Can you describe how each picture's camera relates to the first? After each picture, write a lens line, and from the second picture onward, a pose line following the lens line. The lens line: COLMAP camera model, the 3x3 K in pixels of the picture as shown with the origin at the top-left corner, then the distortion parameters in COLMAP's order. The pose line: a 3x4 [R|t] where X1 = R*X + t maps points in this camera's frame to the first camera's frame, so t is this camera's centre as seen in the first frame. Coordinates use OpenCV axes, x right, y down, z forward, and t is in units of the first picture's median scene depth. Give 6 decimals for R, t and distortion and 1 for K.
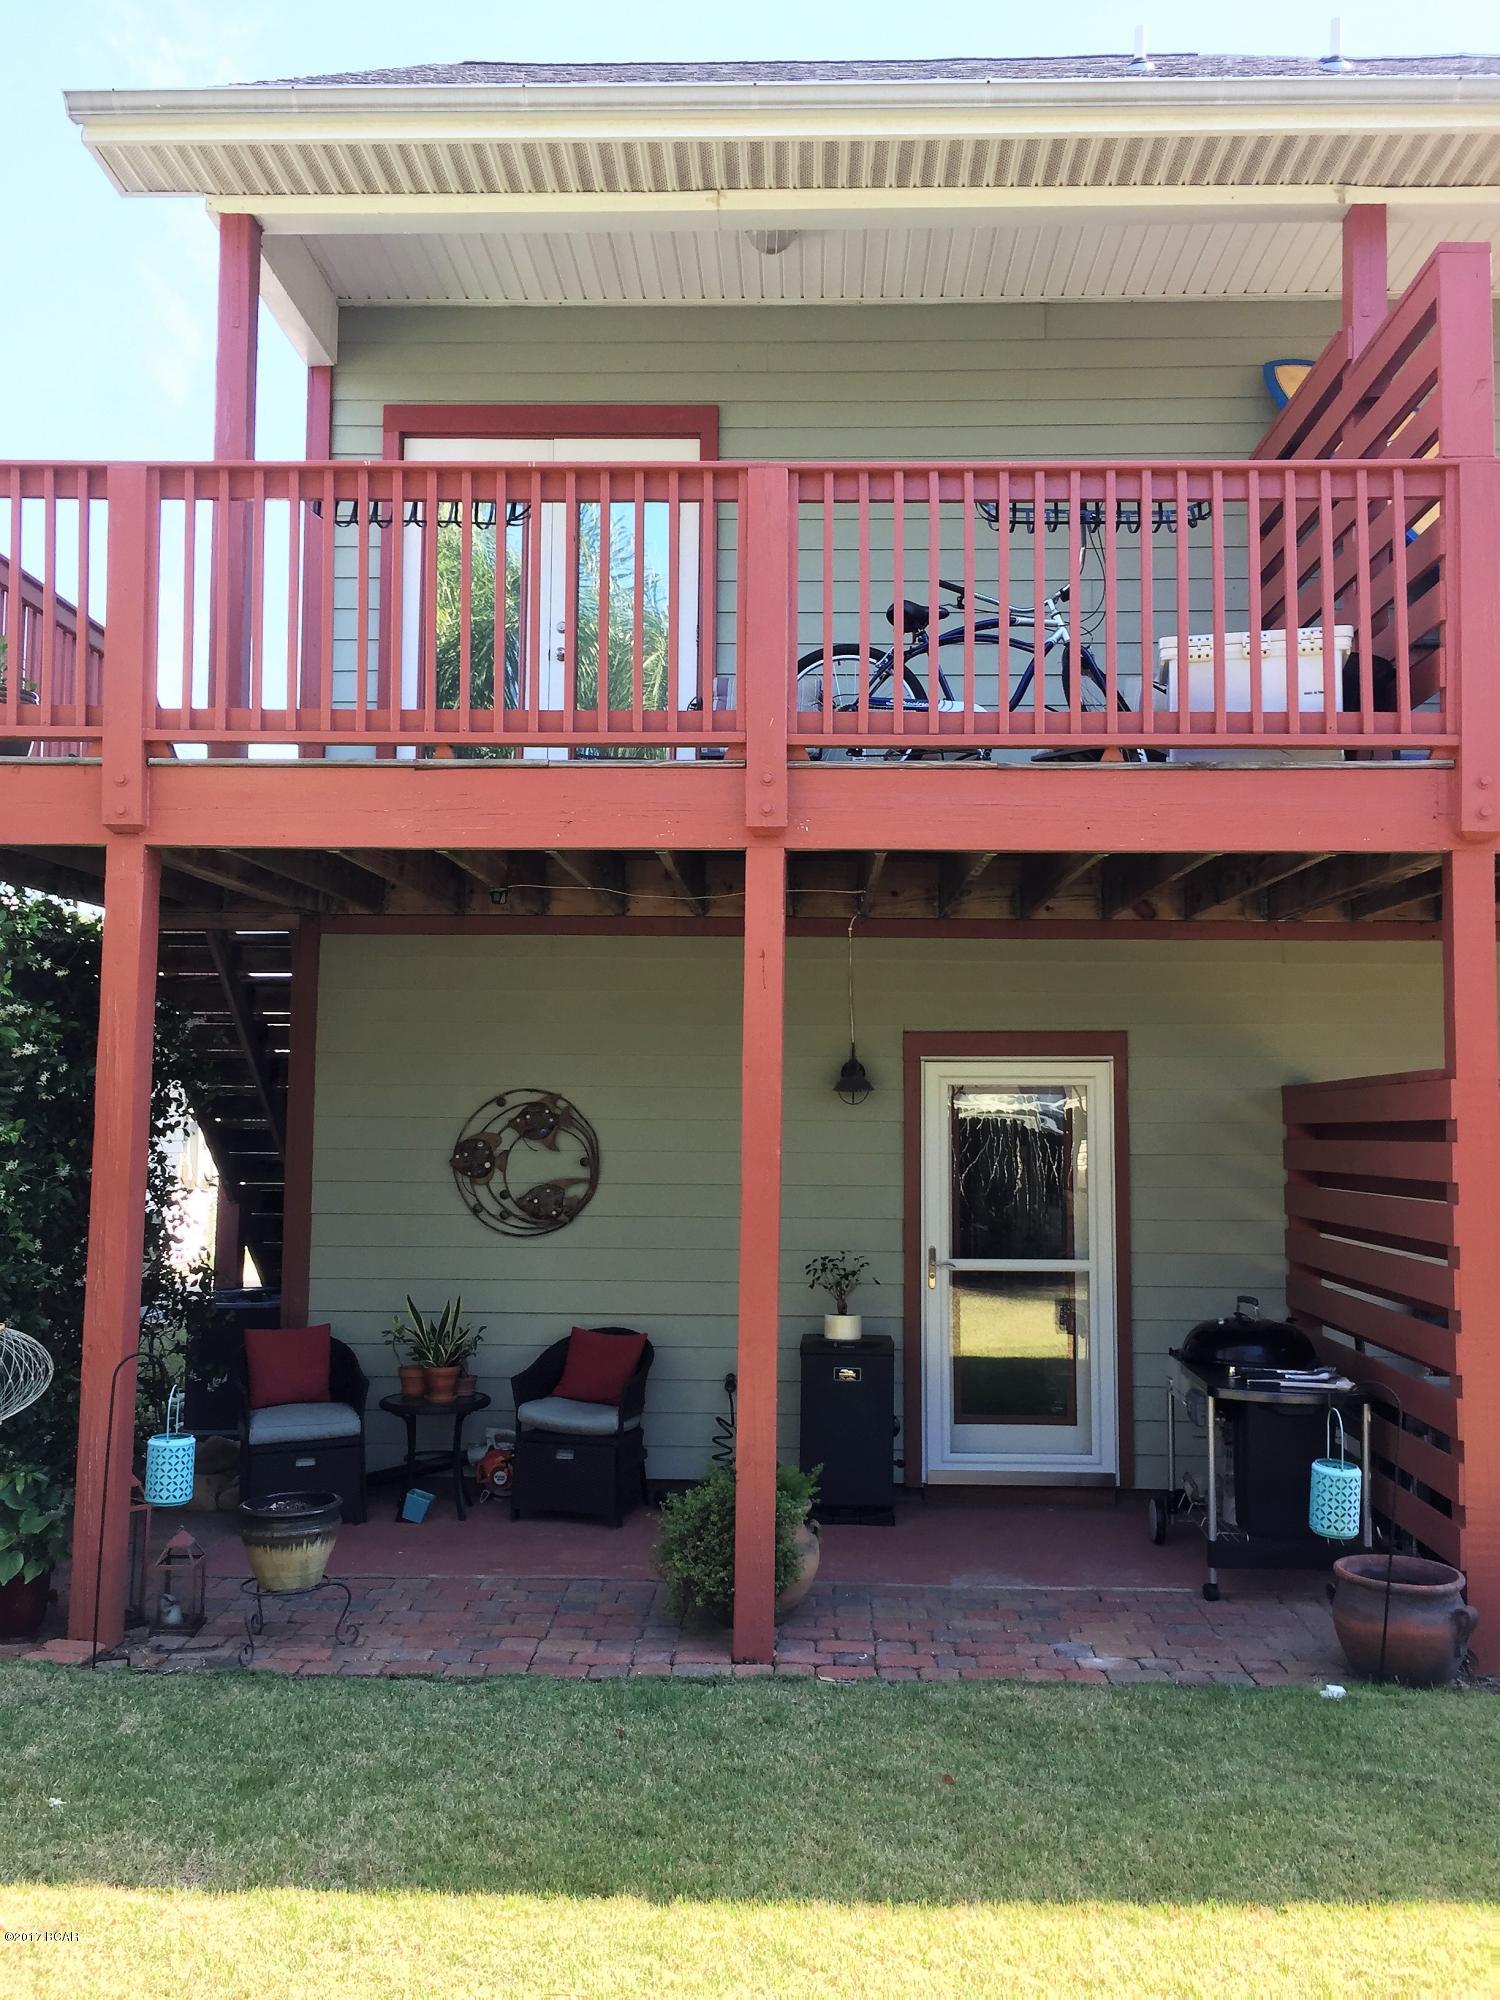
lens RADIAL K [[1670.8, 0, 750.0], [0, 1670.8, 1000.0], [0, 0, 1]] dist [0.053626, -0.003521]
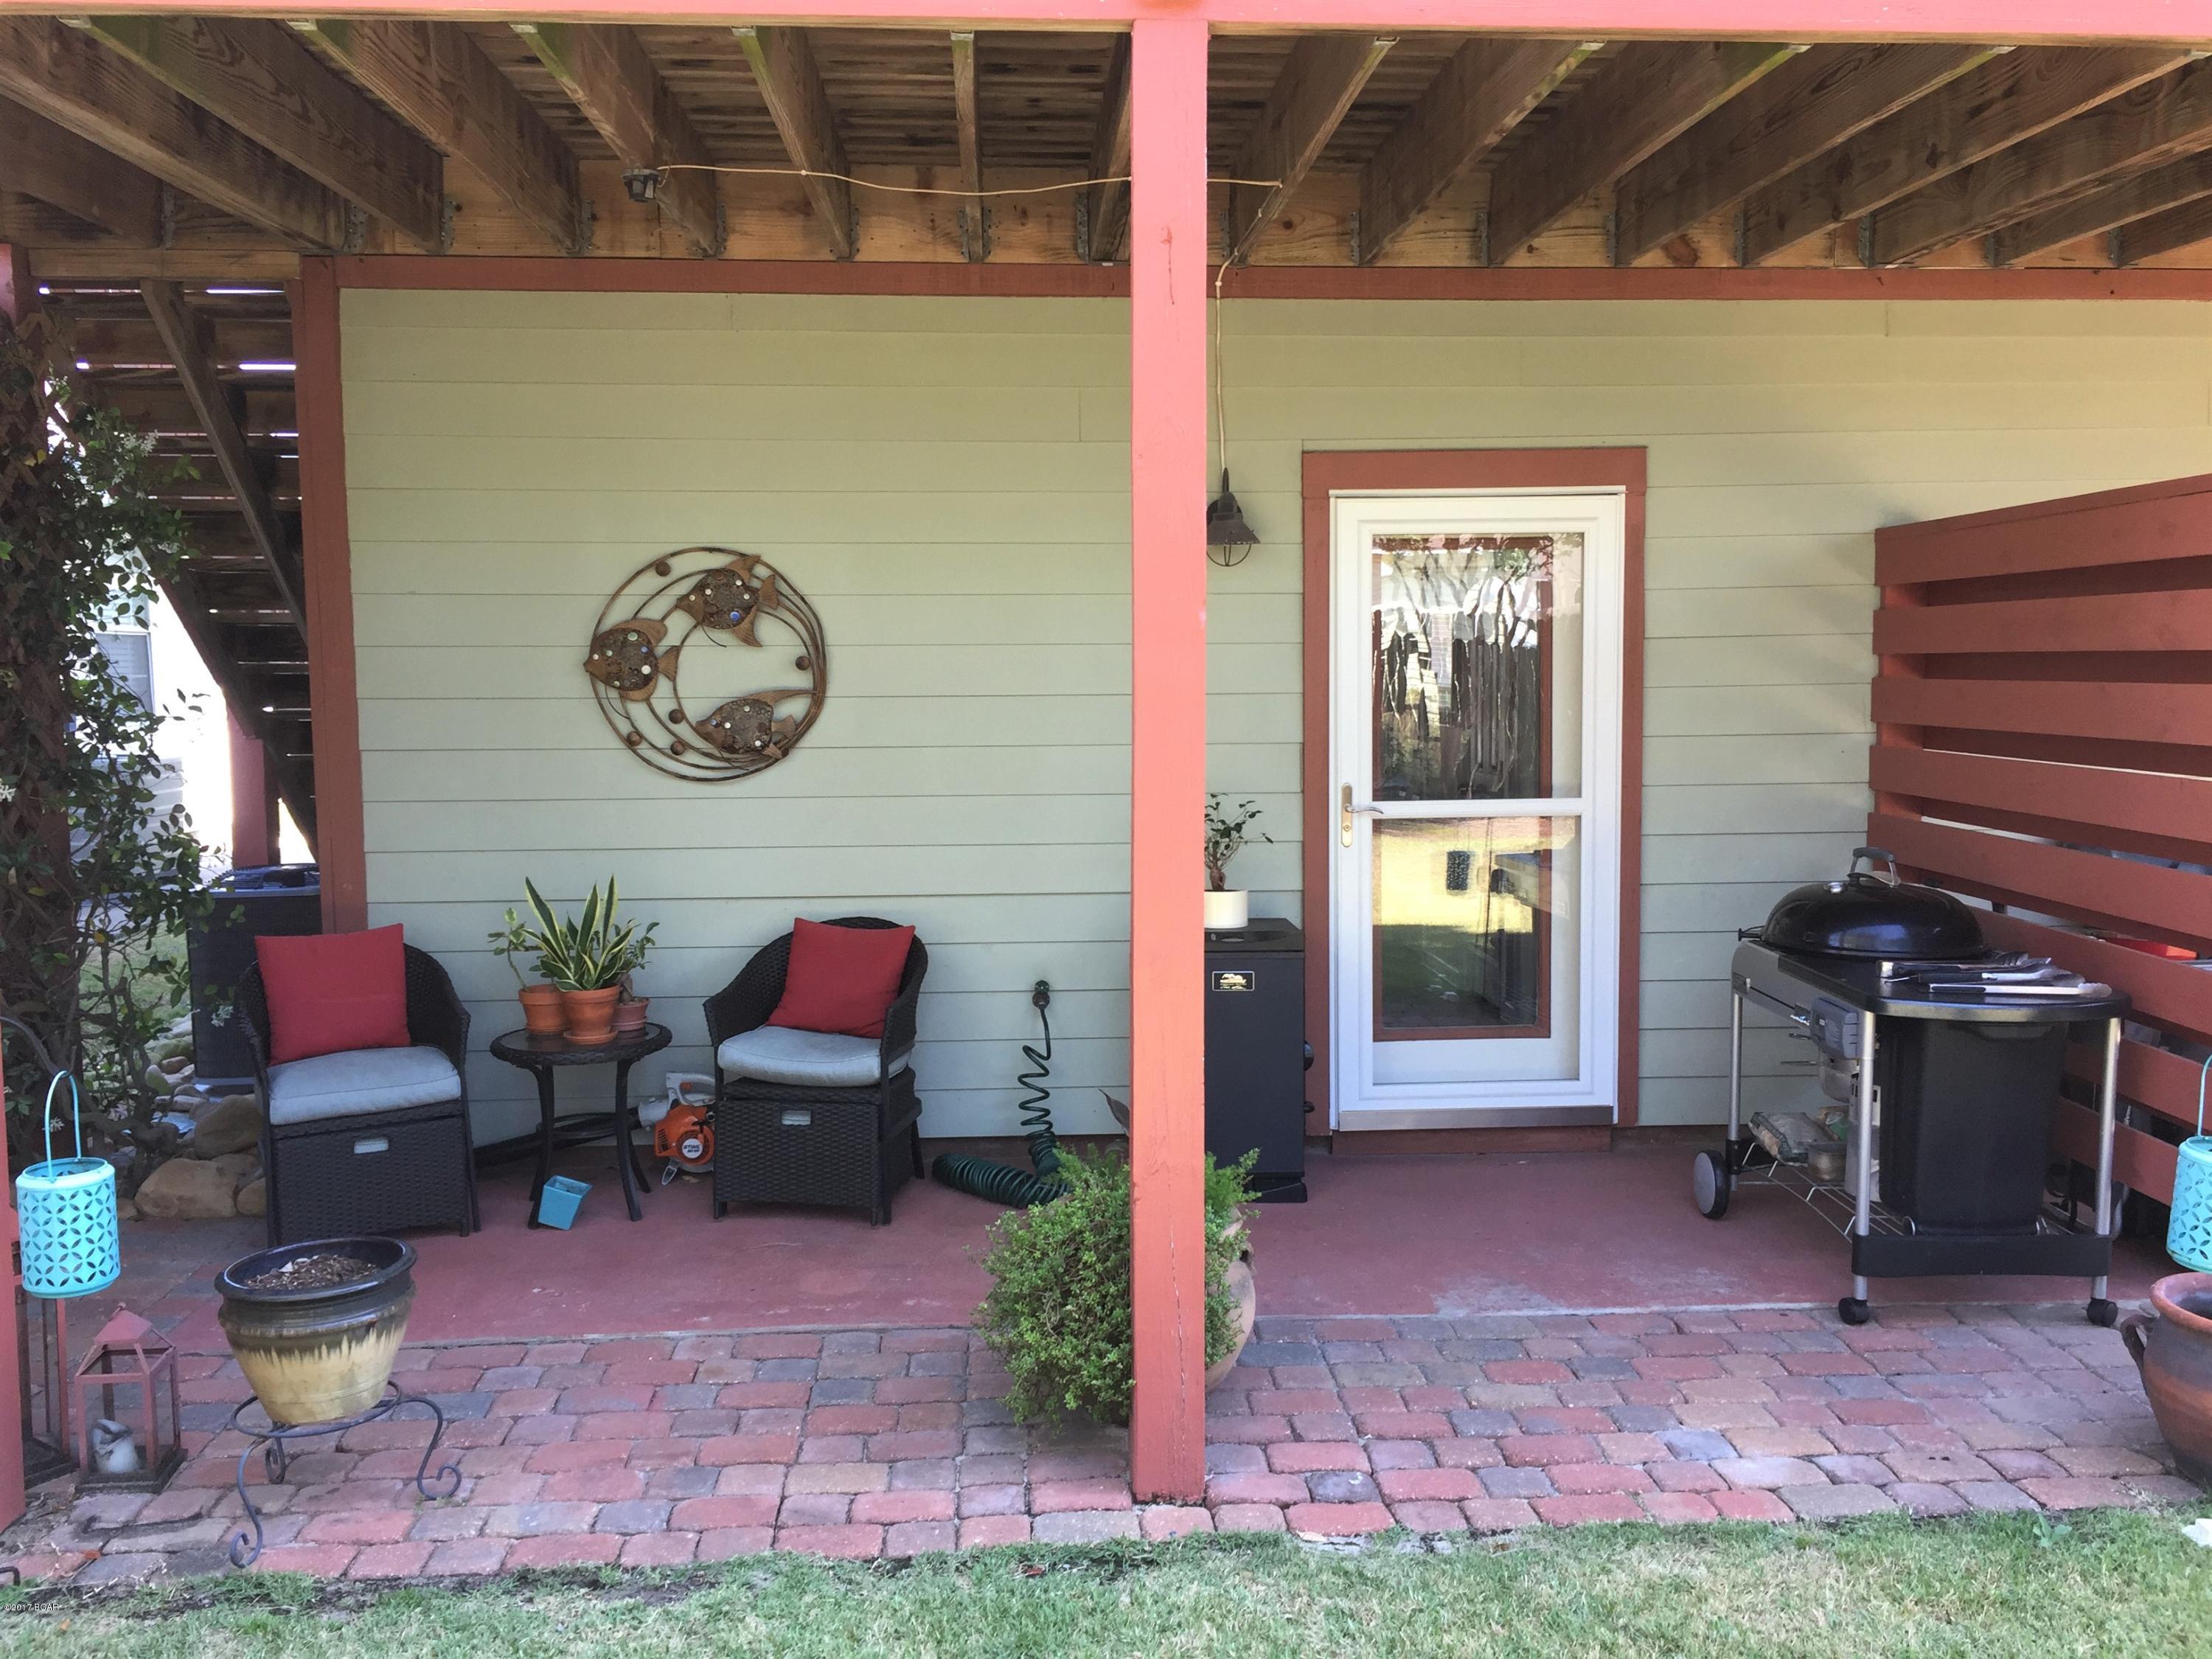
lens RADIAL K [[1861.5, 0, 1130.3], [0, 1861.5, 837.5], [0, 0, 1]] dist [0.086676, -0.109452]
pose [[0.994562, -0.023357, 0.101495, -0.052663], [0.005575, 0.985070, 0.172063, 0.044001], [-0.103999, -0.170561, 0.979843, 0.303368]]
